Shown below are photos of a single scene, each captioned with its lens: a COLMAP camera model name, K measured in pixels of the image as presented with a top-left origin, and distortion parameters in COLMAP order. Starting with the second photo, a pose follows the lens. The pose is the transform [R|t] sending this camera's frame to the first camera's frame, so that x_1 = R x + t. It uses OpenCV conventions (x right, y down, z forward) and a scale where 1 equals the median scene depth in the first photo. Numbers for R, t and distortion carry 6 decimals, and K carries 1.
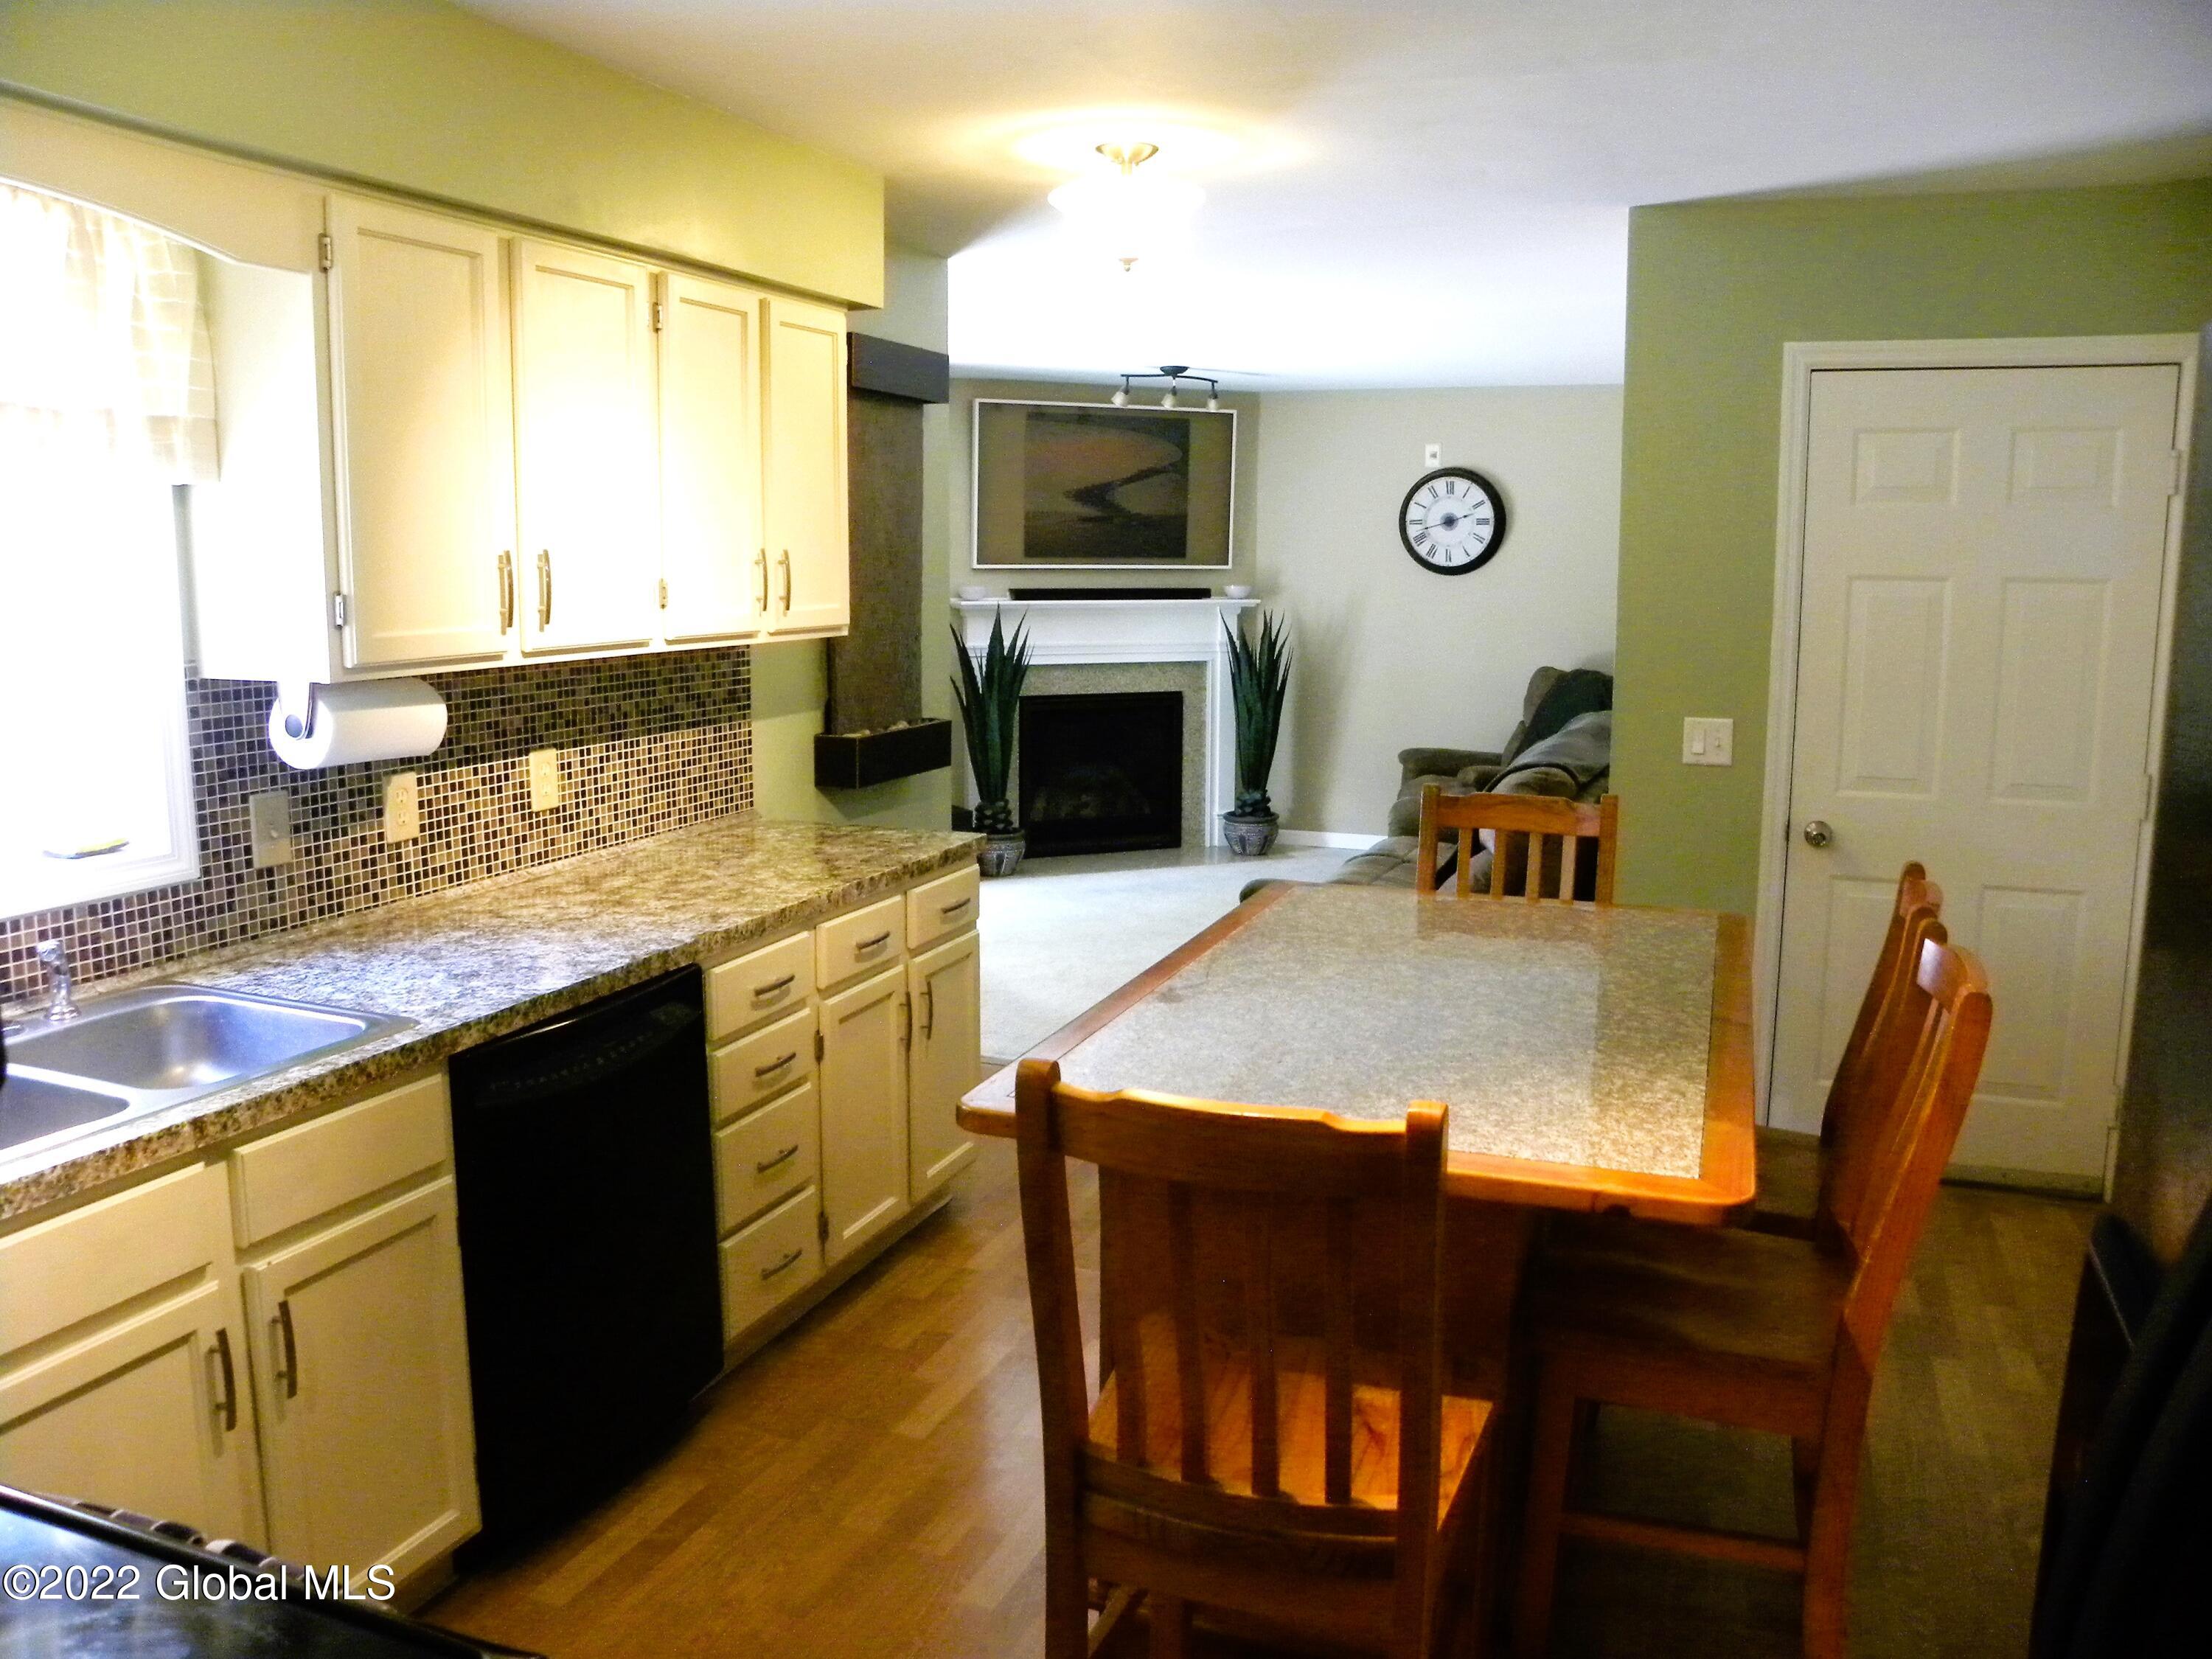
lens RADIAL K [[1707.2, 0, 1080.6], [0, 1707.2, 829.2], [0, 0, 1]] dist [-0.146648, 0.098695]
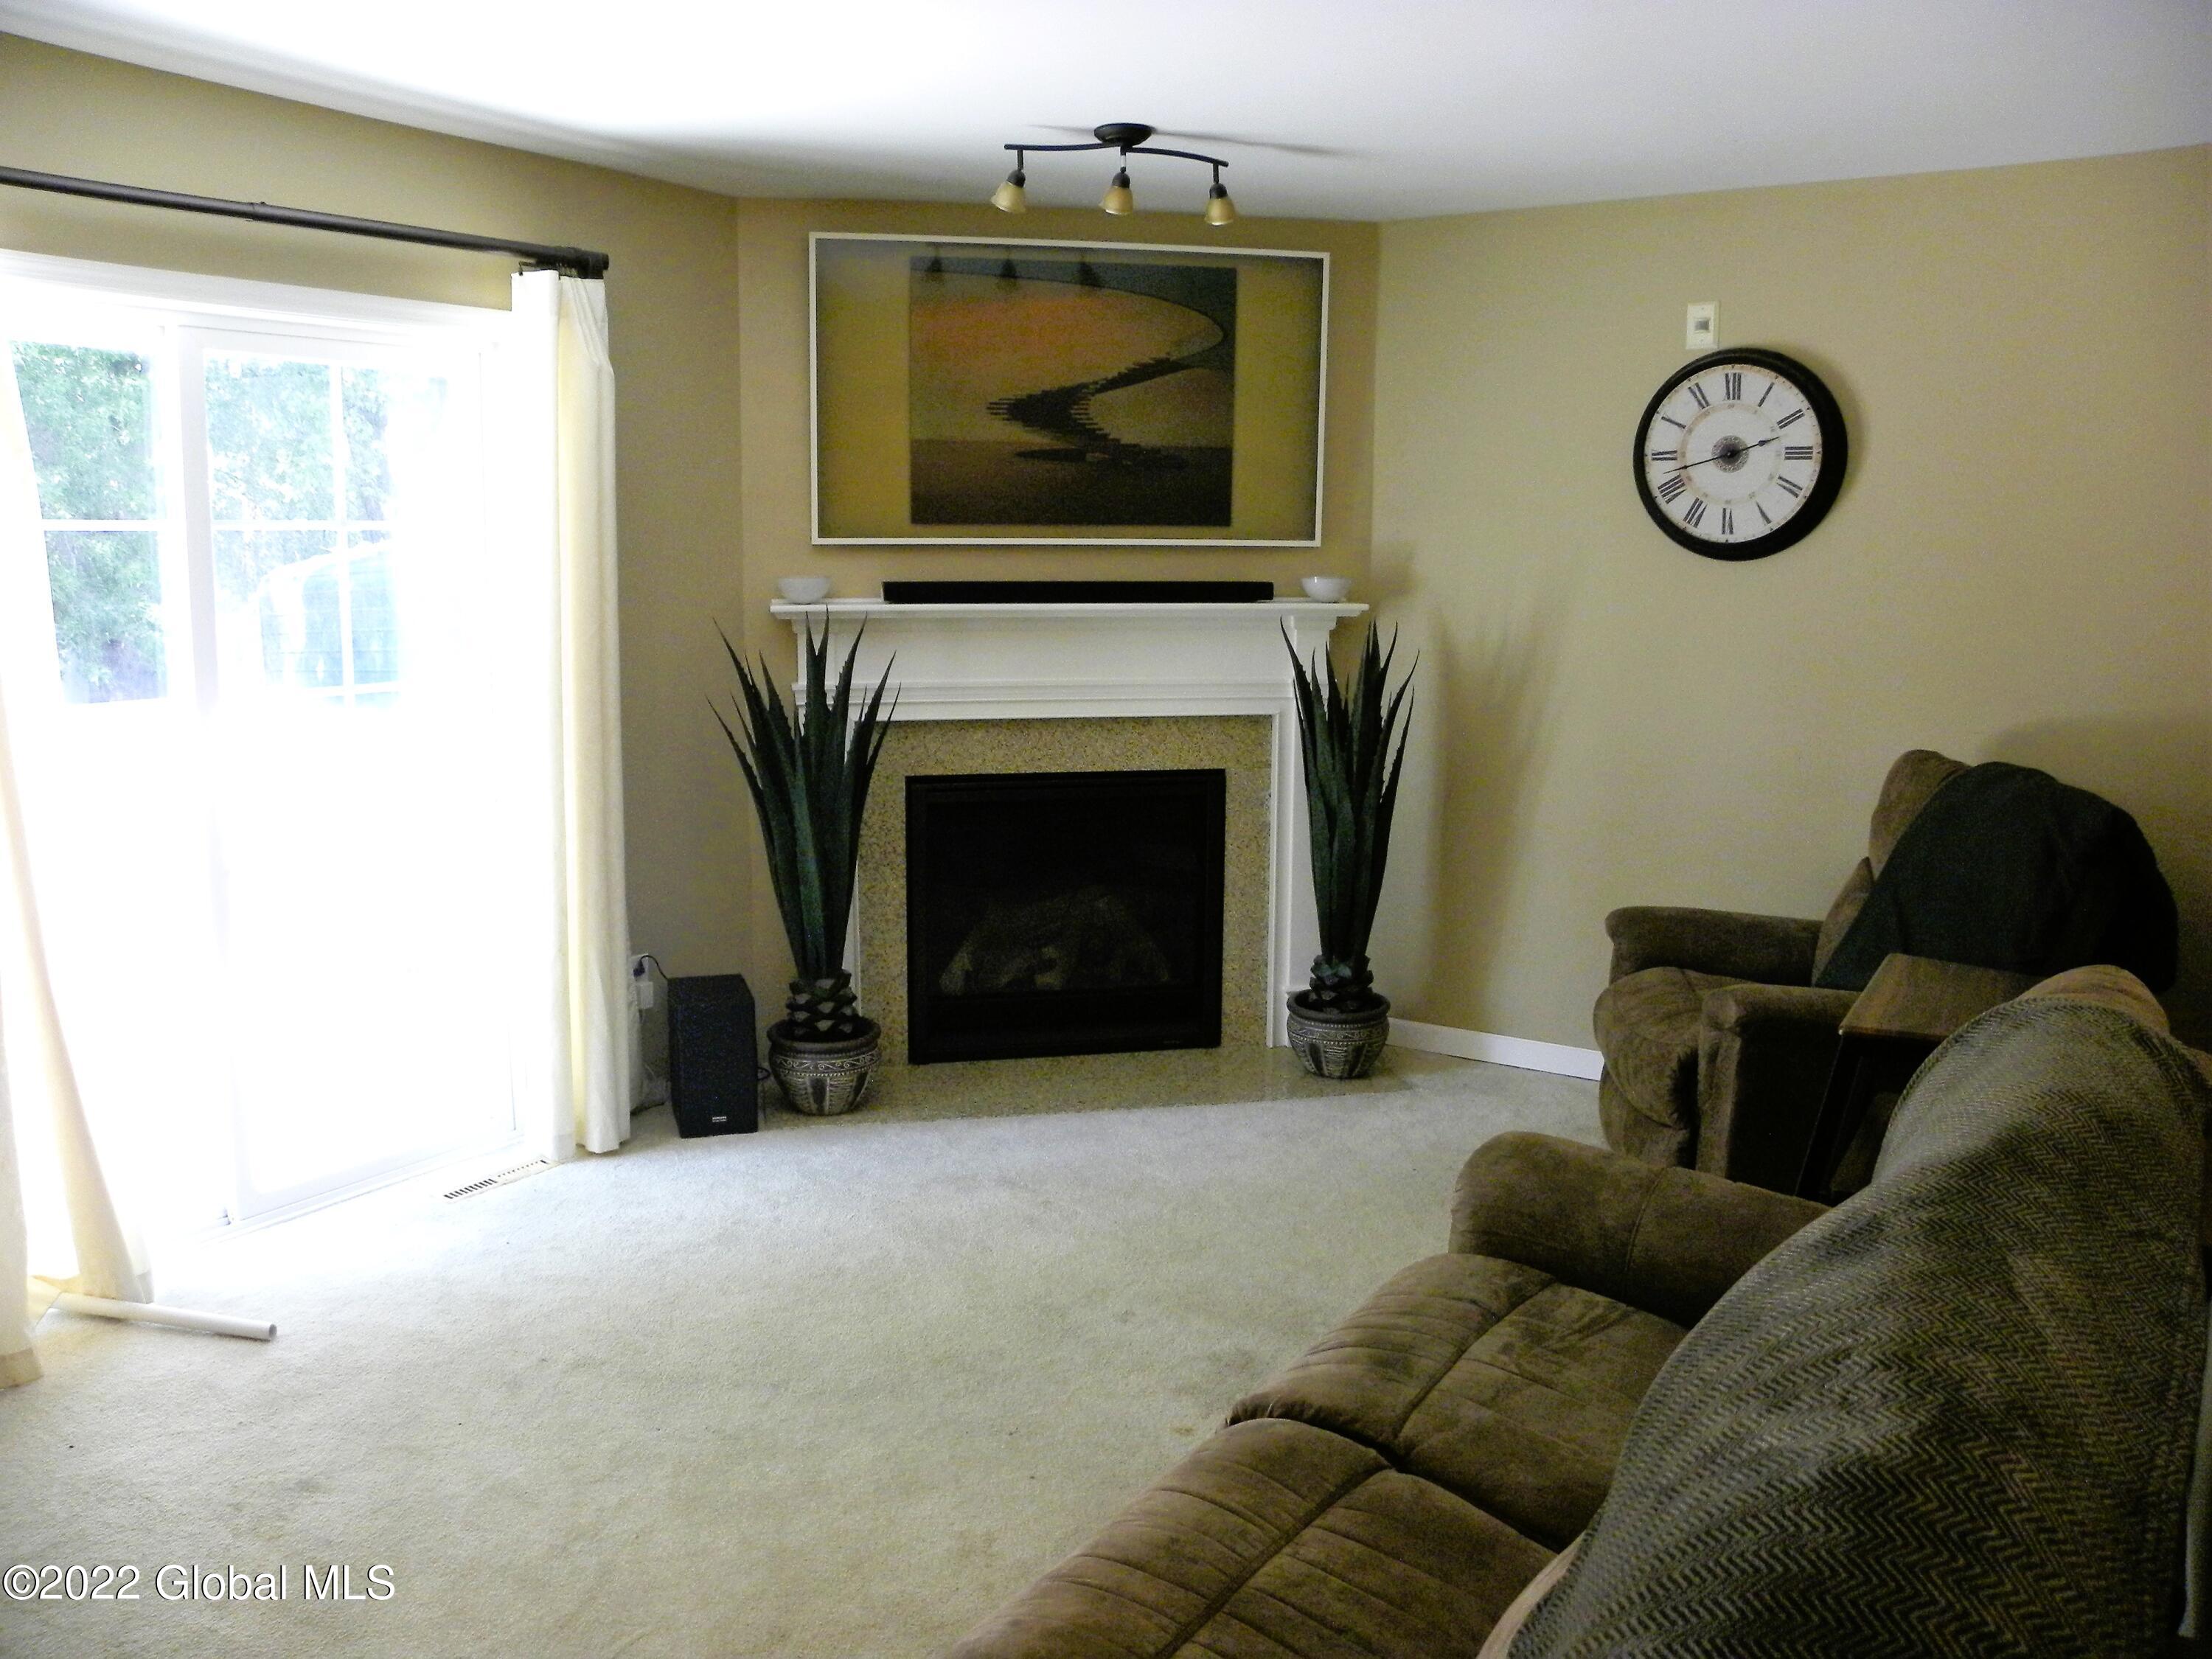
lens RADIAL K [[1665.8, 0, 1103.9], [0, 1665.8, 789.6], [0, 0, 1]] dist [-0.113399, 0.000213]
pose [[0.978727, 0.031941, -0.202666, 0.136298], [-0.034101, 0.999393, -0.007178, -0.071903], [0.202314, 0.013936, 0.979222, 0.484649]]
